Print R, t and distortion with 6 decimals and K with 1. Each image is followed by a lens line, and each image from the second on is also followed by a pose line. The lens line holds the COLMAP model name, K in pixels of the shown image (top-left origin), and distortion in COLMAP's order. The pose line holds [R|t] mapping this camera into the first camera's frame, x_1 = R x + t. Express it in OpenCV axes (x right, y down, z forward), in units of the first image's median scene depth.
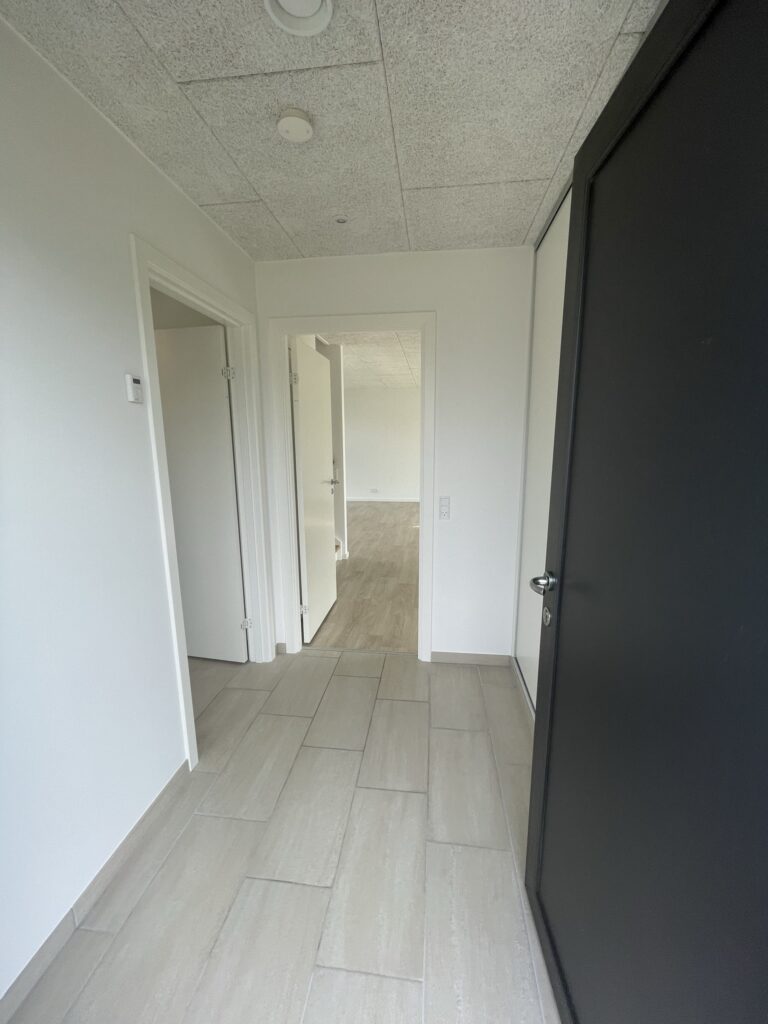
lens RADIAL K [[411.8, 0, 384.2], [0, 411.8, 511.7], [0, 0, 1]] dist [-0.000992, -0.000309]
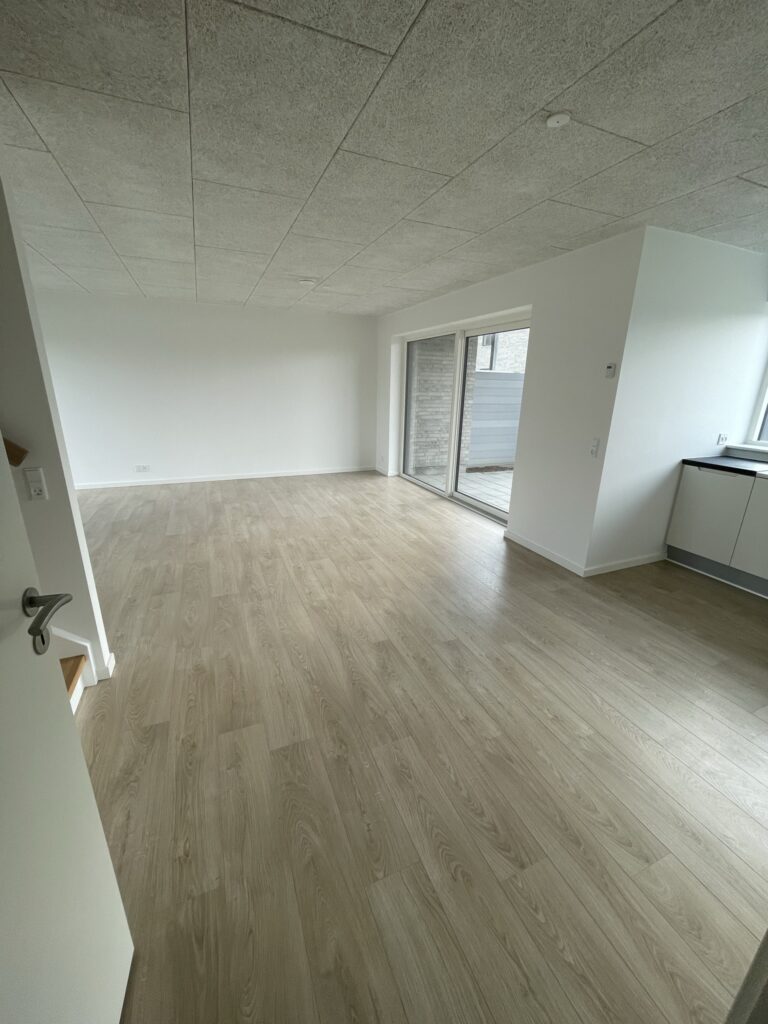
lens RADIAL K [[411.8, 0, 384.3], [0, 411.8, 513.1], [0, 0, 1]] dist [-0.000992, -0.000309]
pose [[0.864464, -0.131650, 0.485150, -0.030203], [0.070922, 0.987385, 0.141563, -0.089518], [-0.497667, -0.087968, 0.862896, 0.492950]]
